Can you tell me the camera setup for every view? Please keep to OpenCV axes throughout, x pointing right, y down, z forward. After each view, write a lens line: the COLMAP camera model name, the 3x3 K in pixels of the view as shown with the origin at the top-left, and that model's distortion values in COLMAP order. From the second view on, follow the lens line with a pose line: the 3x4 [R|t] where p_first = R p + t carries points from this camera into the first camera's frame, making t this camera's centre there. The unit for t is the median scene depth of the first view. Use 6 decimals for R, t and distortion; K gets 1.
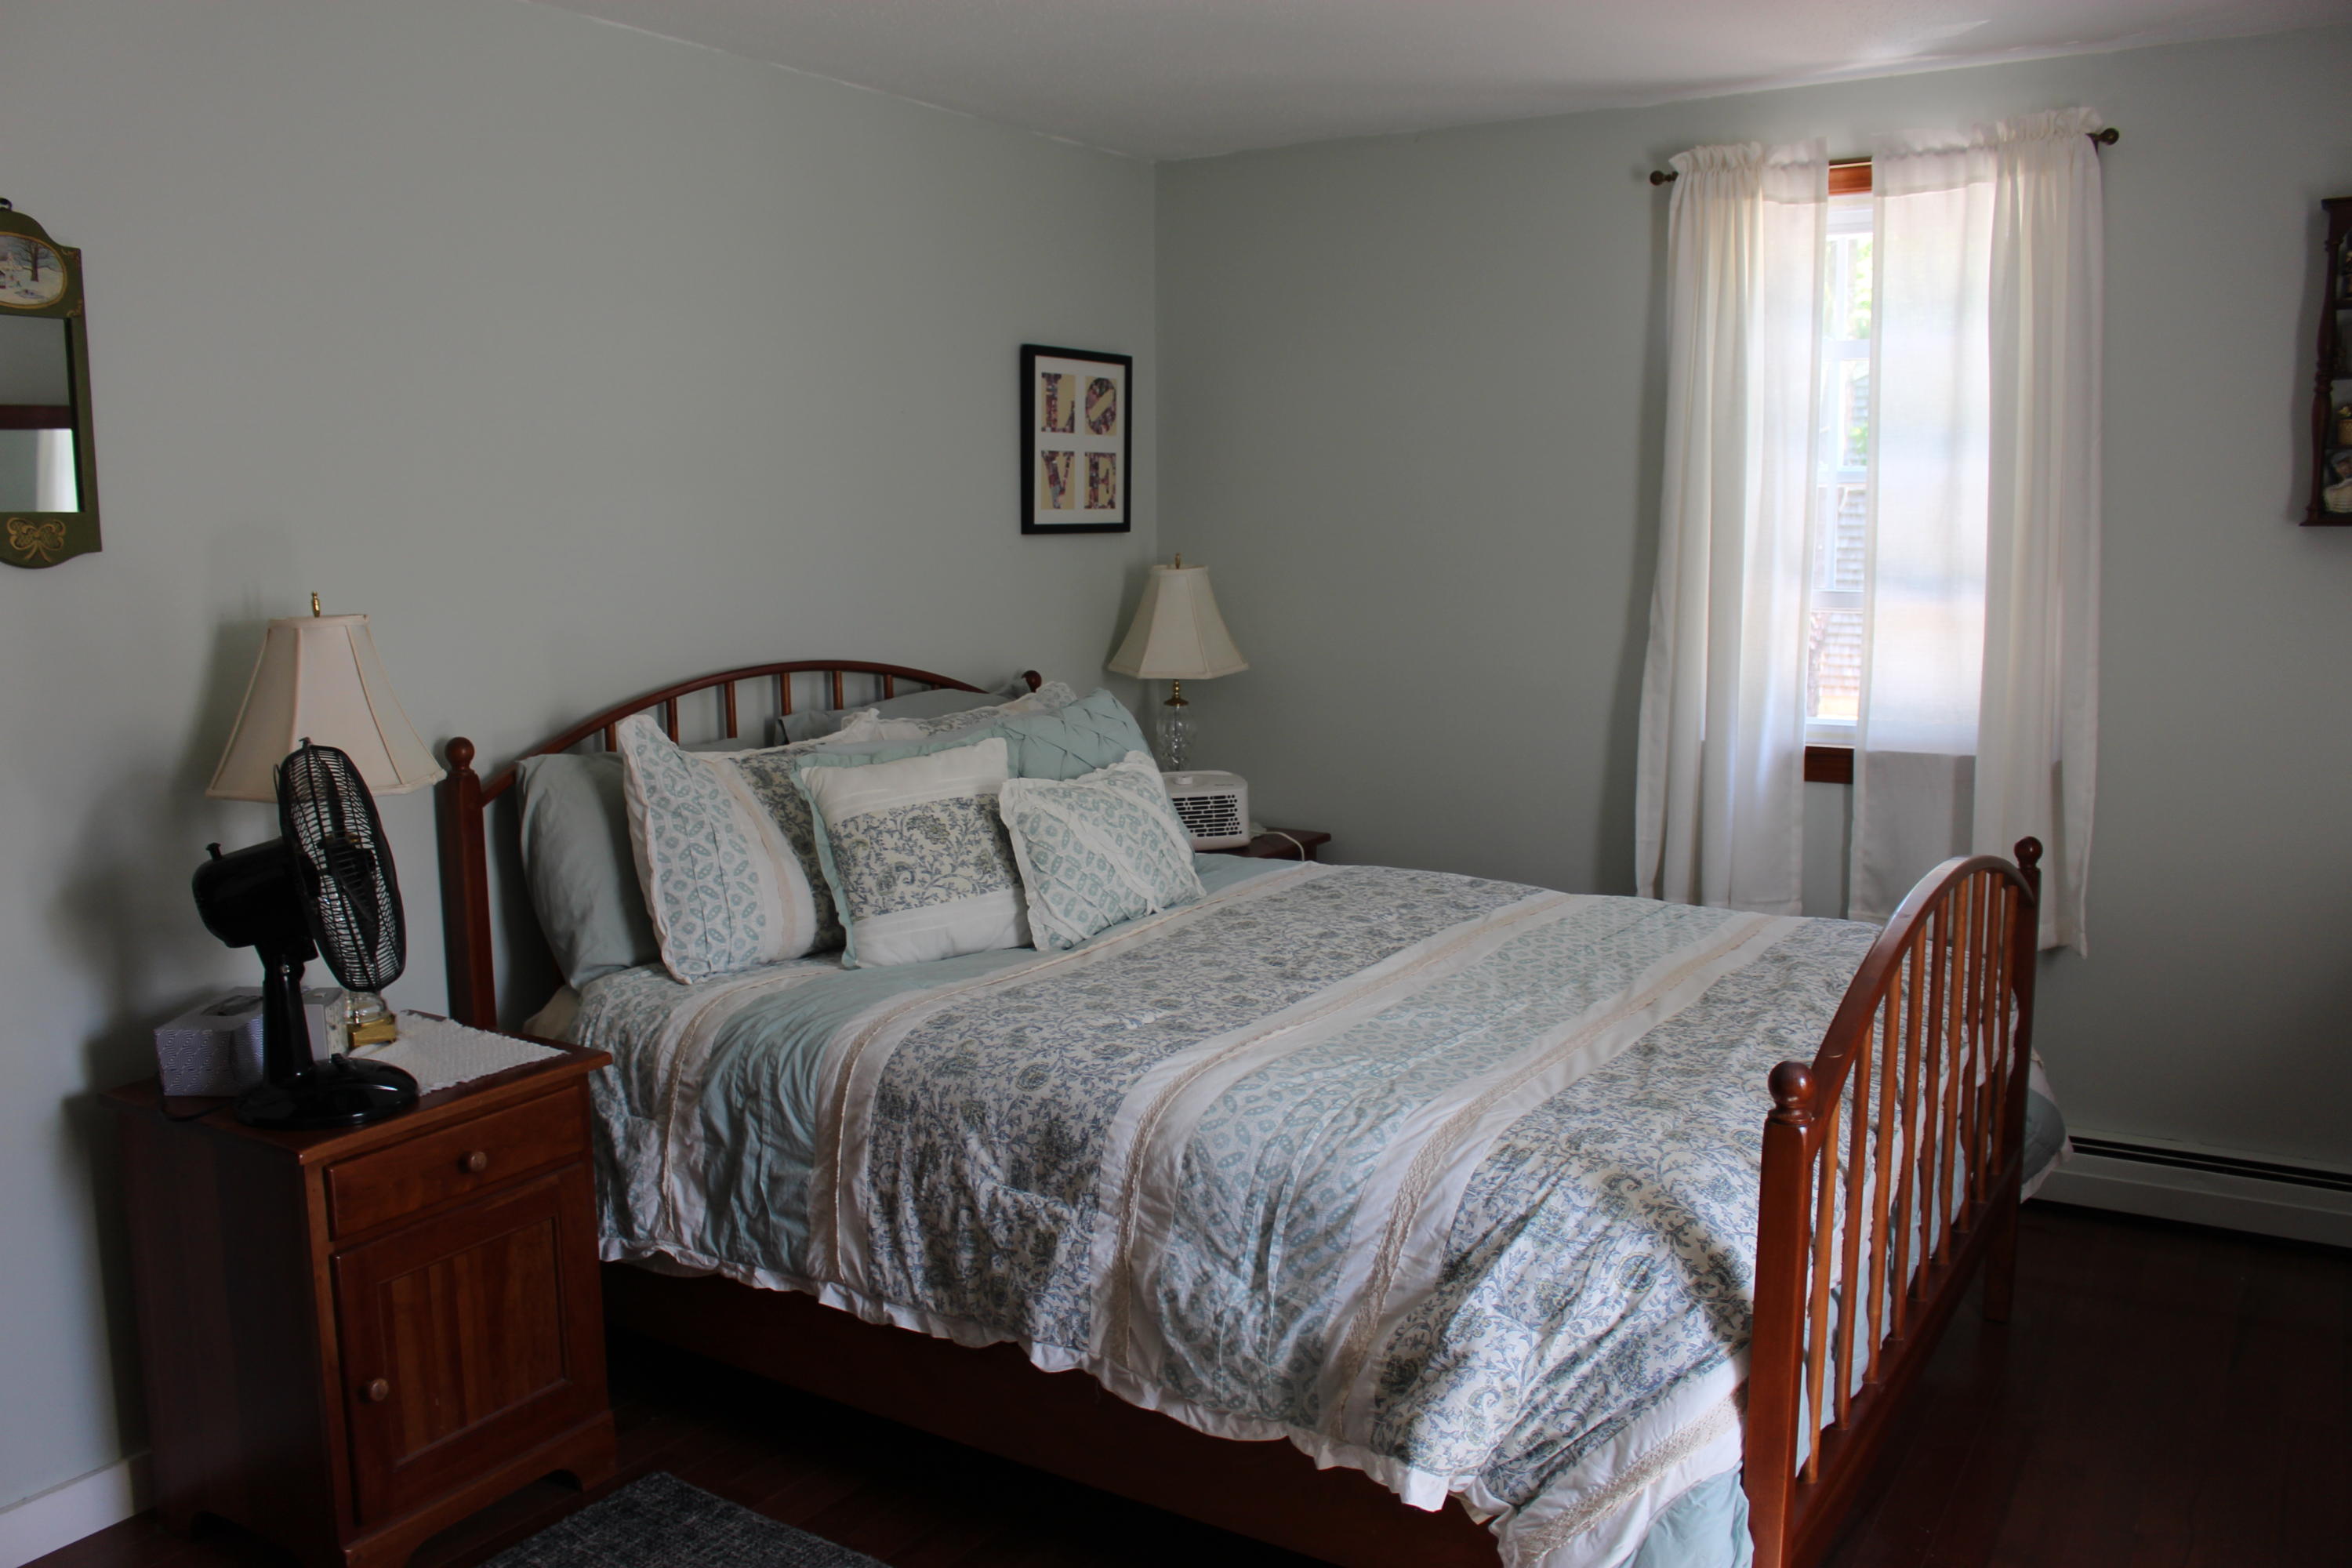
lens RADIAL K [[1957.1, 0, 1135.3], [0, 1957.1, 800.2], [0, 0, 1]] dist [-0.158314, 0.130024]
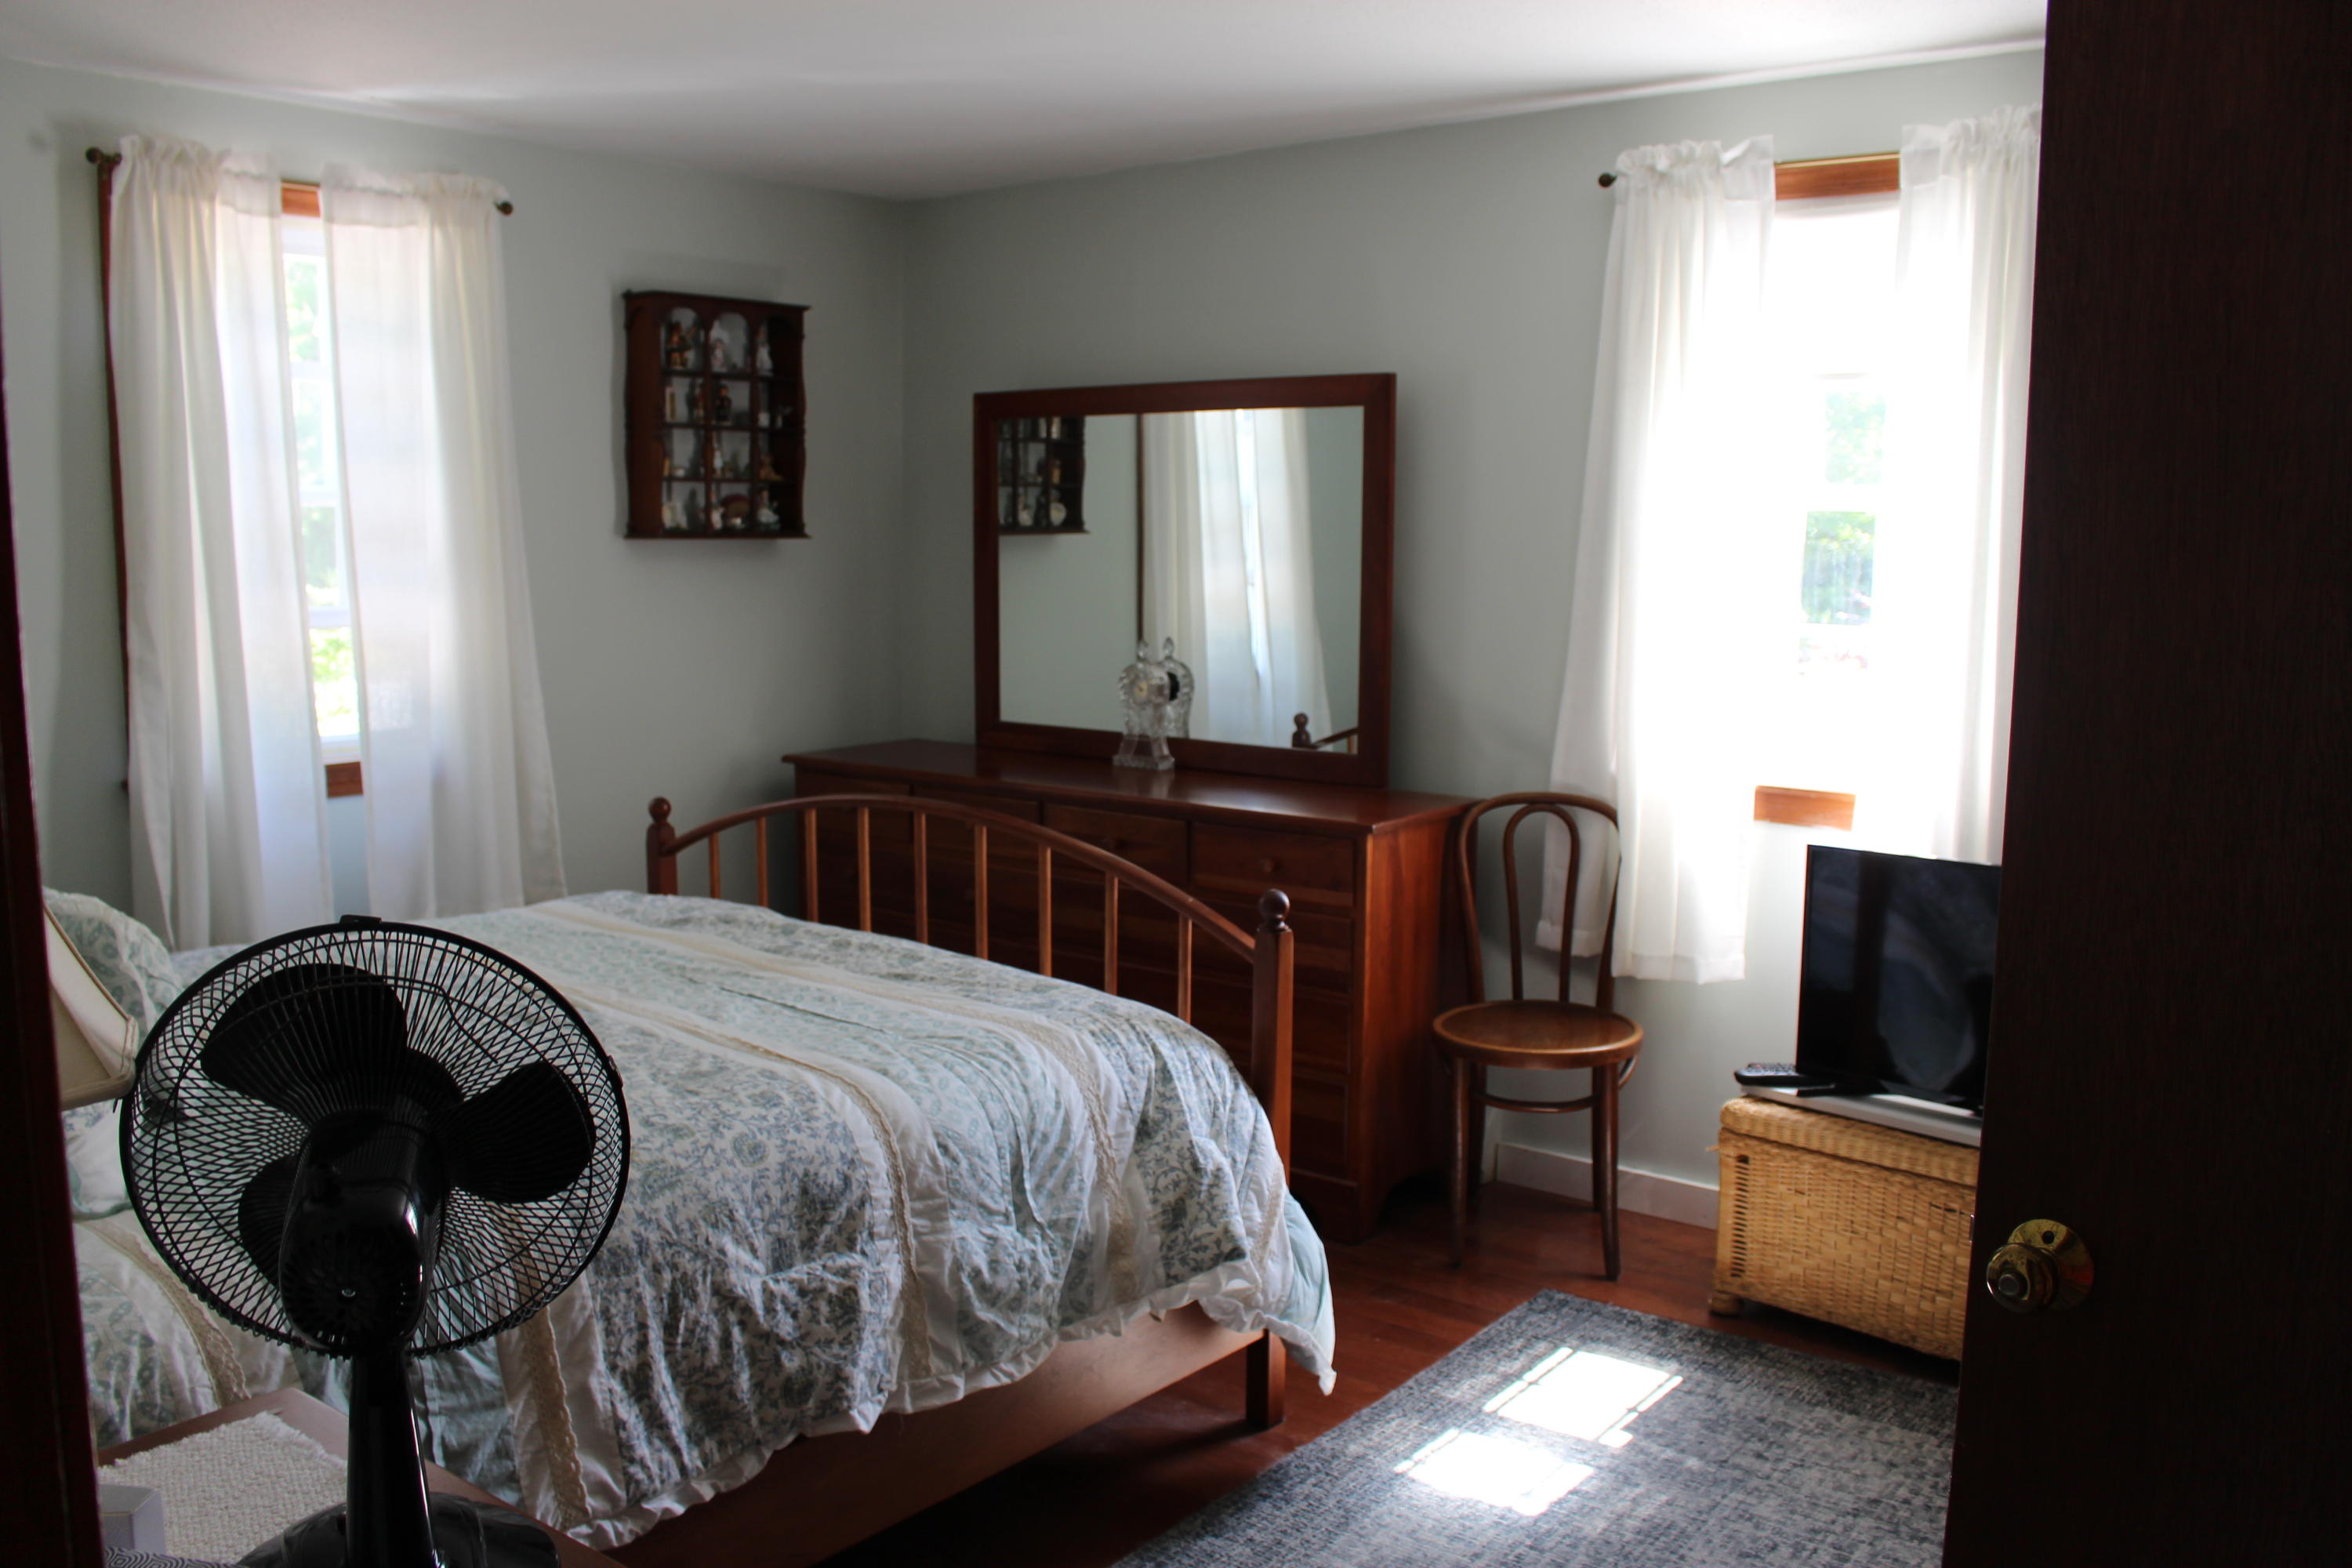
lens RADIAL K [[1957.1, 0, 1135.3], [0, 1957.1, 800.2], [0, 0, 1]] dist [-0.158314, 0.130024]
pose [[0.097359, -0.122755, 0.987650, -0.889371], [0.139532, 0.984247, 0.108577, -0.086599], [-0.985420, 0.127238, 0.112954, 0.705807]]
